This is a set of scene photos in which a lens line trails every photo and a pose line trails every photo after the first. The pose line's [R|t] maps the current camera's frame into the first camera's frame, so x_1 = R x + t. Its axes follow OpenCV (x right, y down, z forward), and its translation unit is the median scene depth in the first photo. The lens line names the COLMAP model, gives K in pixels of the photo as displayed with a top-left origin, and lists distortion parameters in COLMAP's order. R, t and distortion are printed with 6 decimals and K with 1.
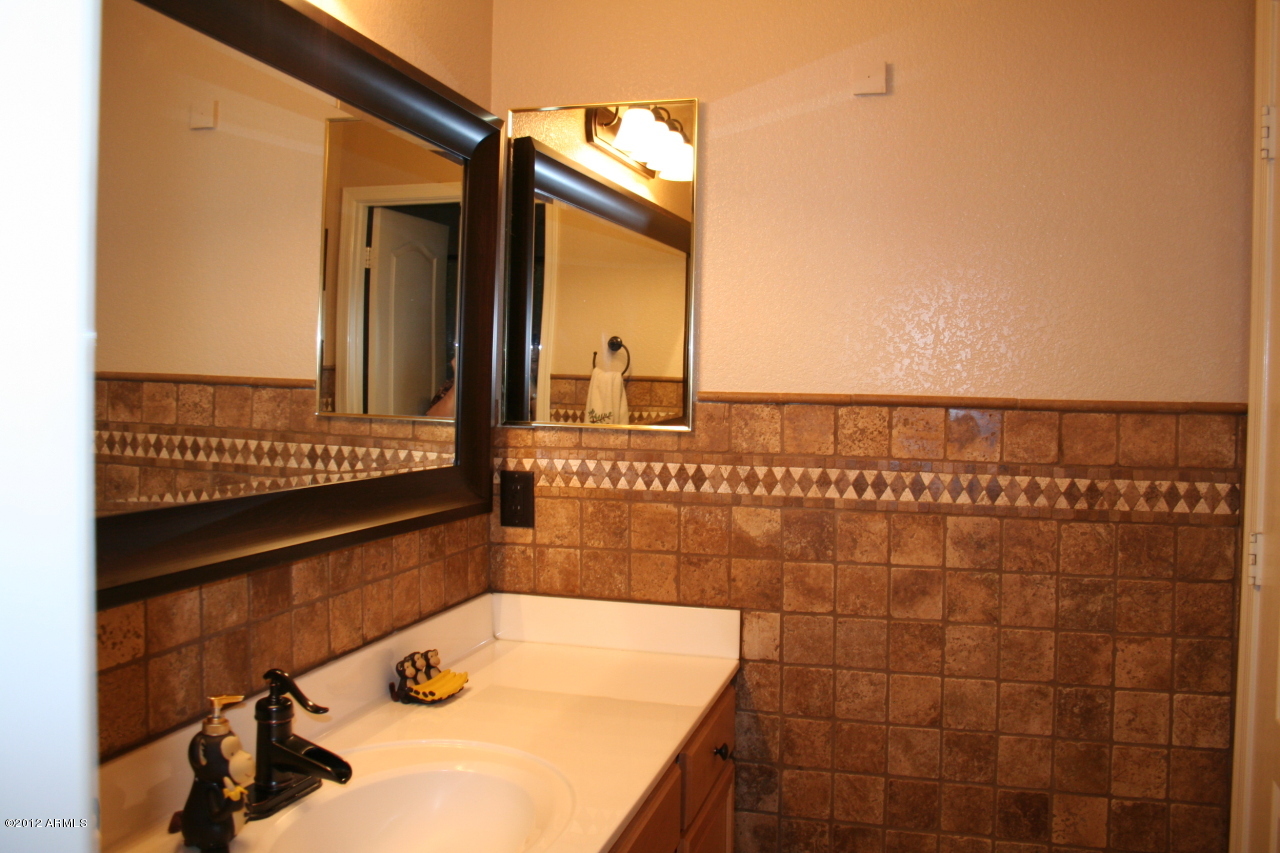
lens RADIAL K [[1071.8, 0, 636.5], [0, 1071.8, 401.7], [0, 0, 1]] dist [-0.156559, 0.125804]
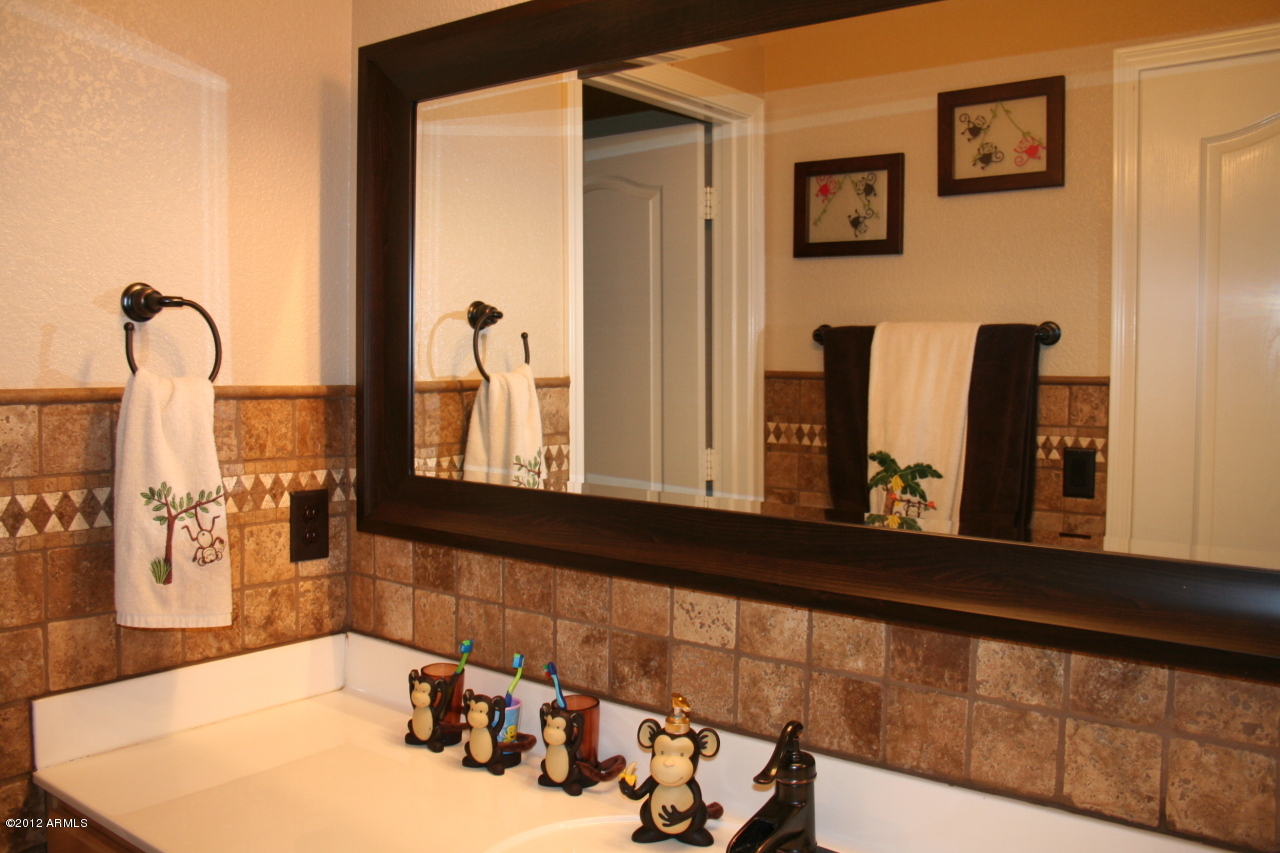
lens RADIAL K [[1071.8, 0, 636.5], [0, 1071.8, 401.7], [0, 0, 1]] dist [-0.156559, 0.125804]
pose [[-0.383698, 0.027863, -0.923038, 0.493229], [-0.017910, 0.999132, 0.037605, -0.040599], [0.923285, 0.030960, -0.382866, 1.174665]]
